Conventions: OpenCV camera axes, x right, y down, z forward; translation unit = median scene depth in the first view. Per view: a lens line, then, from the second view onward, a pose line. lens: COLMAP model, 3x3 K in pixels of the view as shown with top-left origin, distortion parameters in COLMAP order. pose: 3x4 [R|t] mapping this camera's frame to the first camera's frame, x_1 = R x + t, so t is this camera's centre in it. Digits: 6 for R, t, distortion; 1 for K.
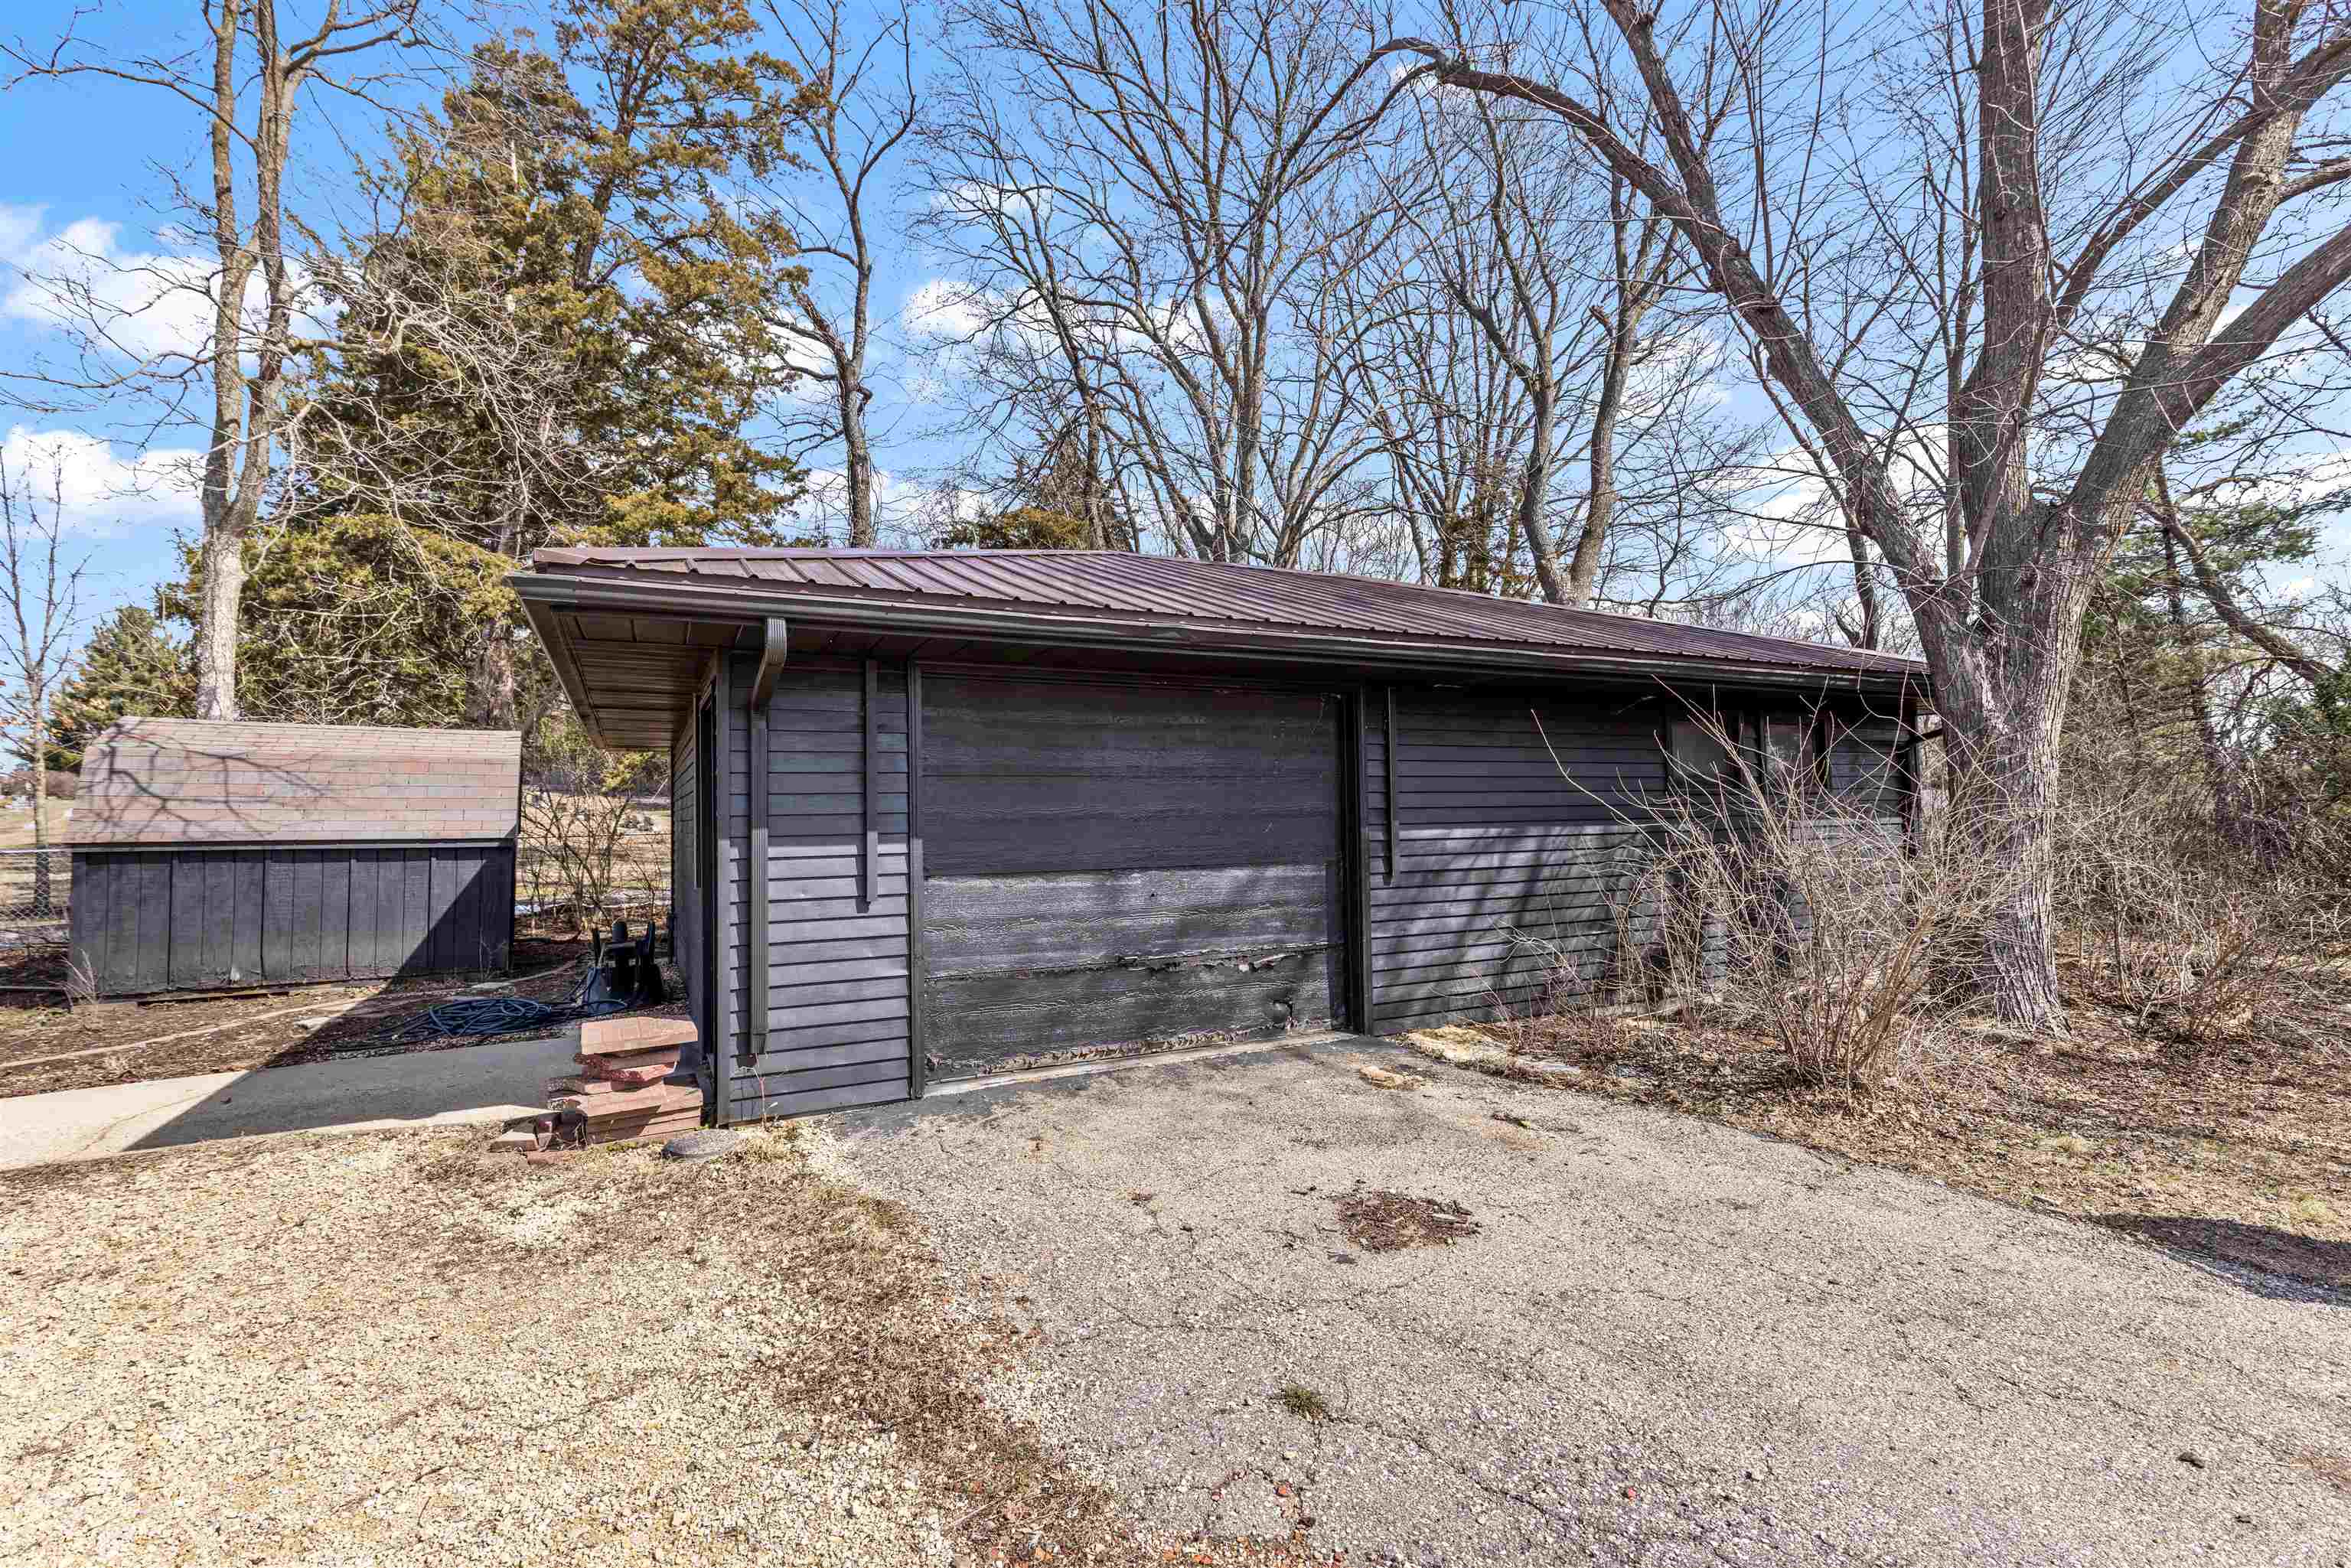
lens RADIAL K [[1067.3, 0, 1172.9], [0, 1067.3, 789.4], [0, 0, 1]] dist [0.000411, 0.000090]
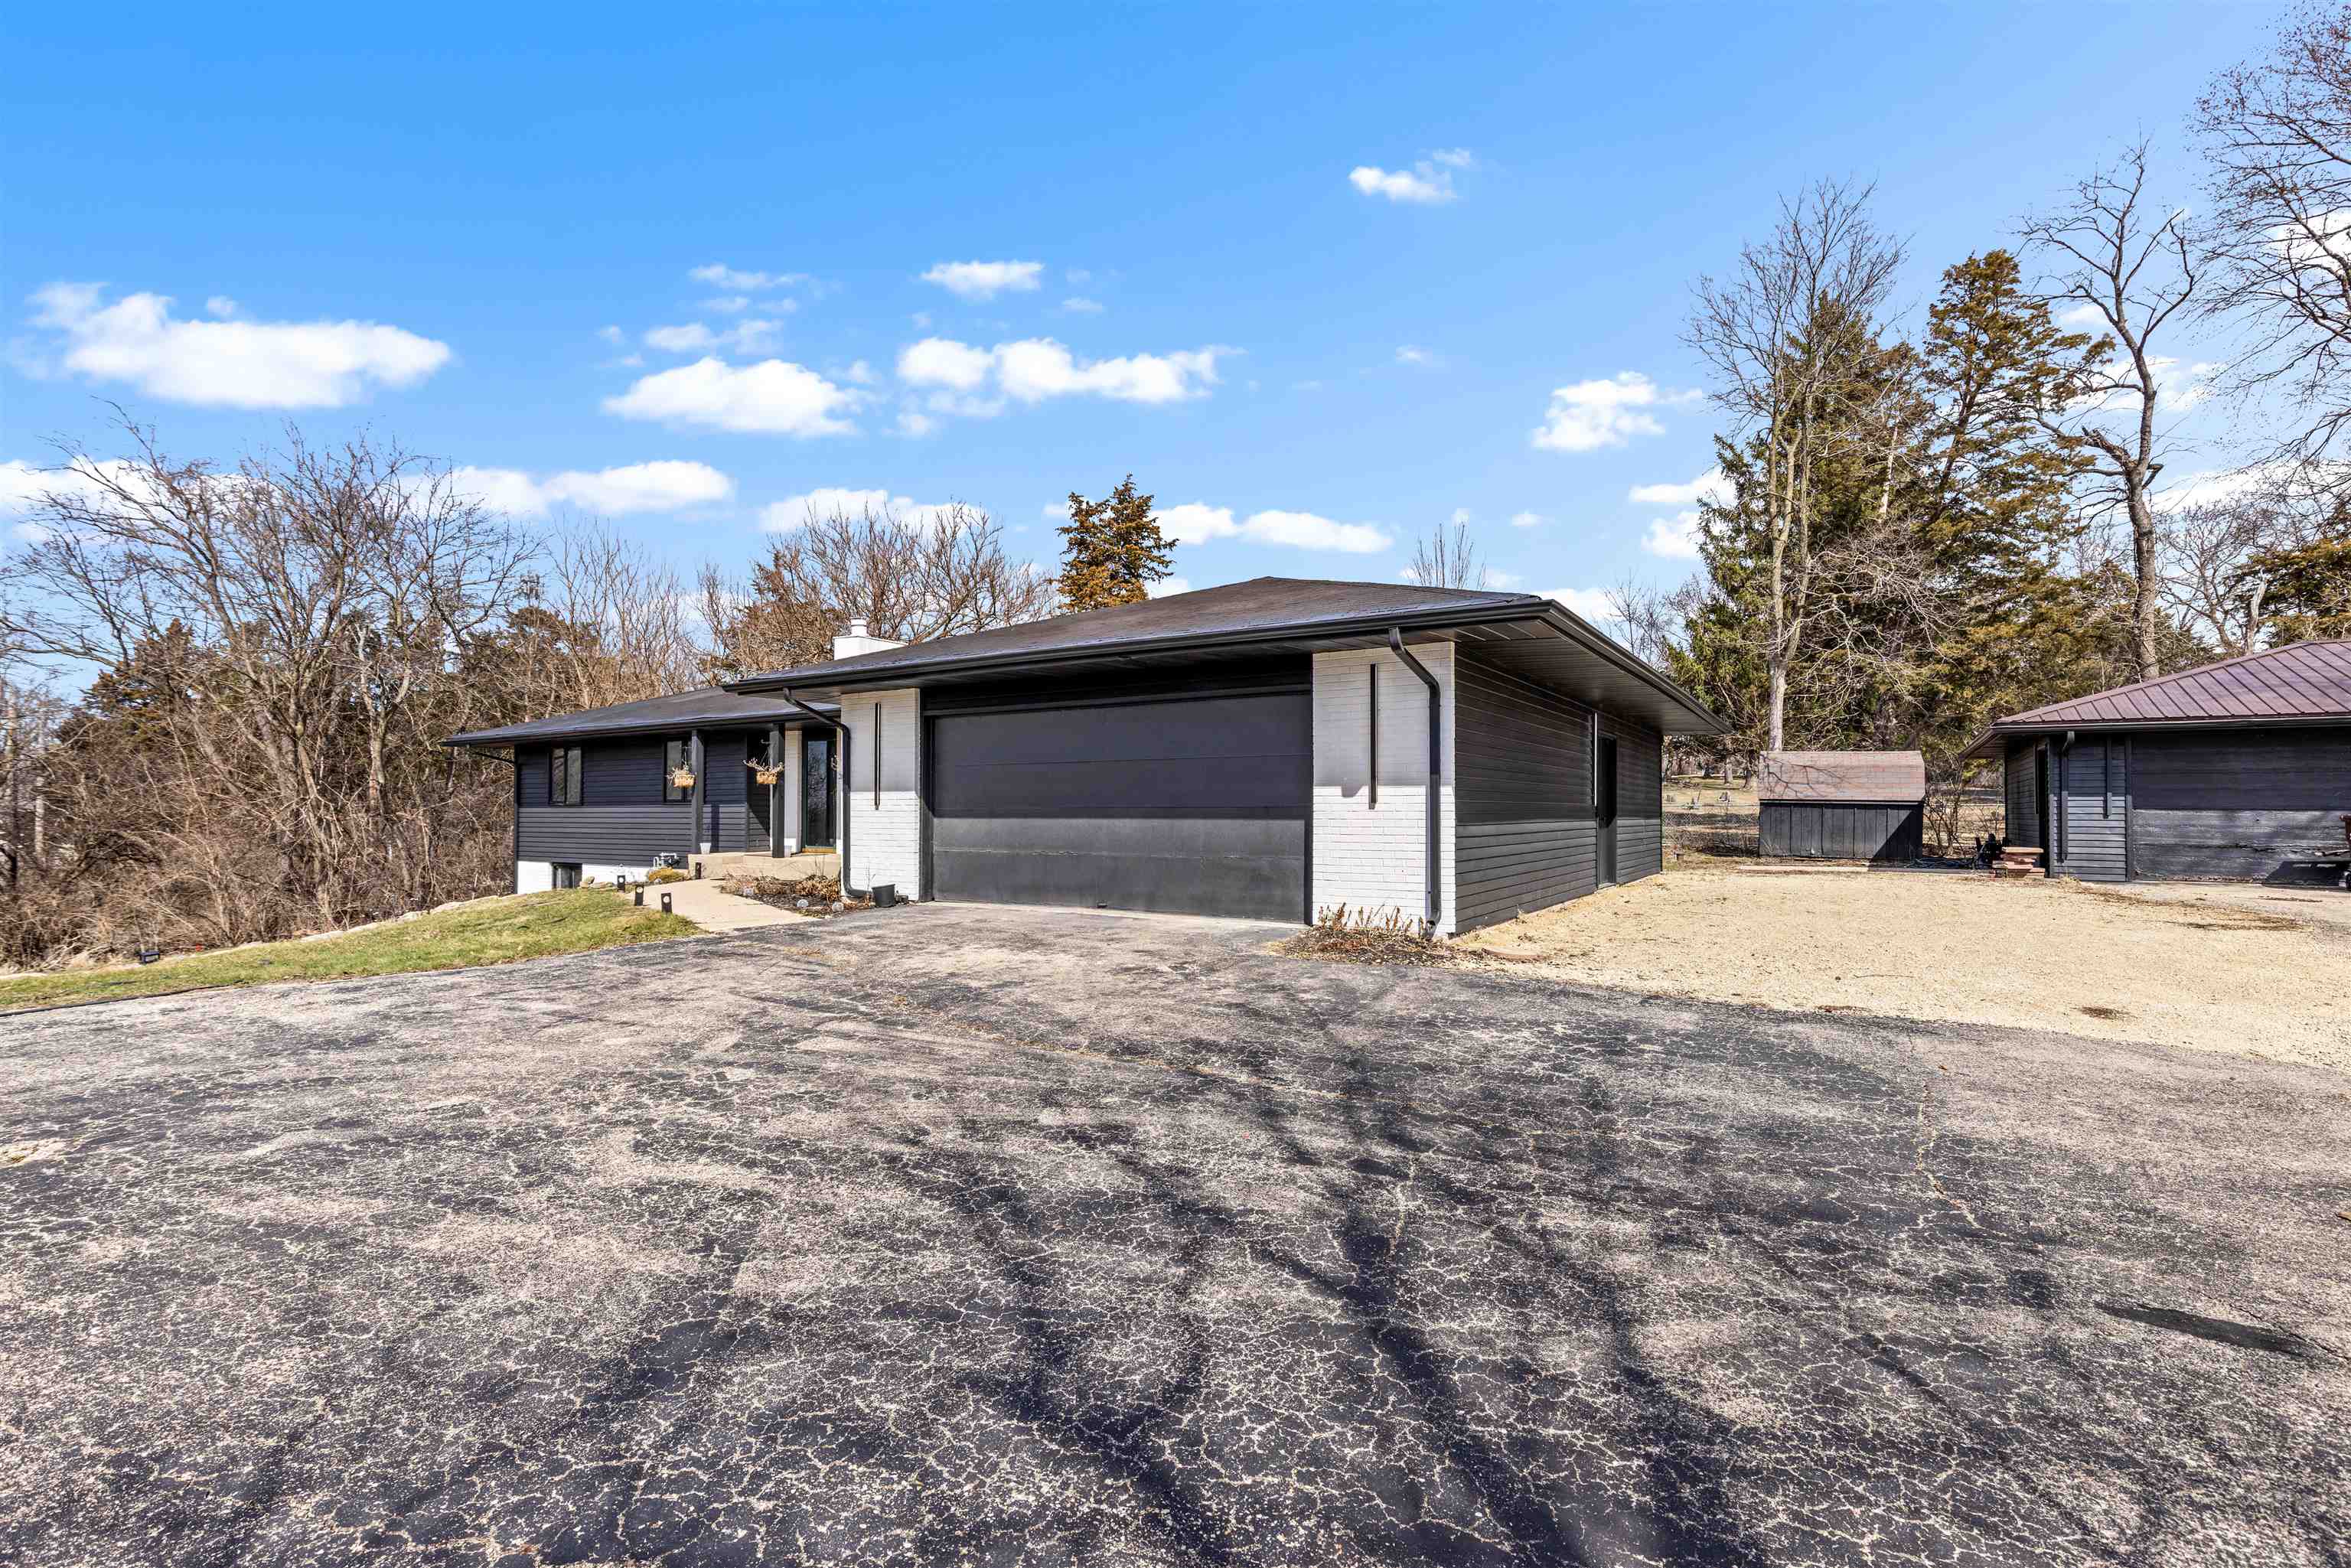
lens RADIAL K [[1067.3, 0, 1168.0], [0, 1067.3, 788.3], [0, 0, 1]] dist [0.000411, 0.000090]
pose [[0.491034, 0.001890, -0.871138, 0.632967], [0.007325, 0.999953, 0.006299, -0.007446], [0.871110, -0.009474, 0.490997, -1.705747]]
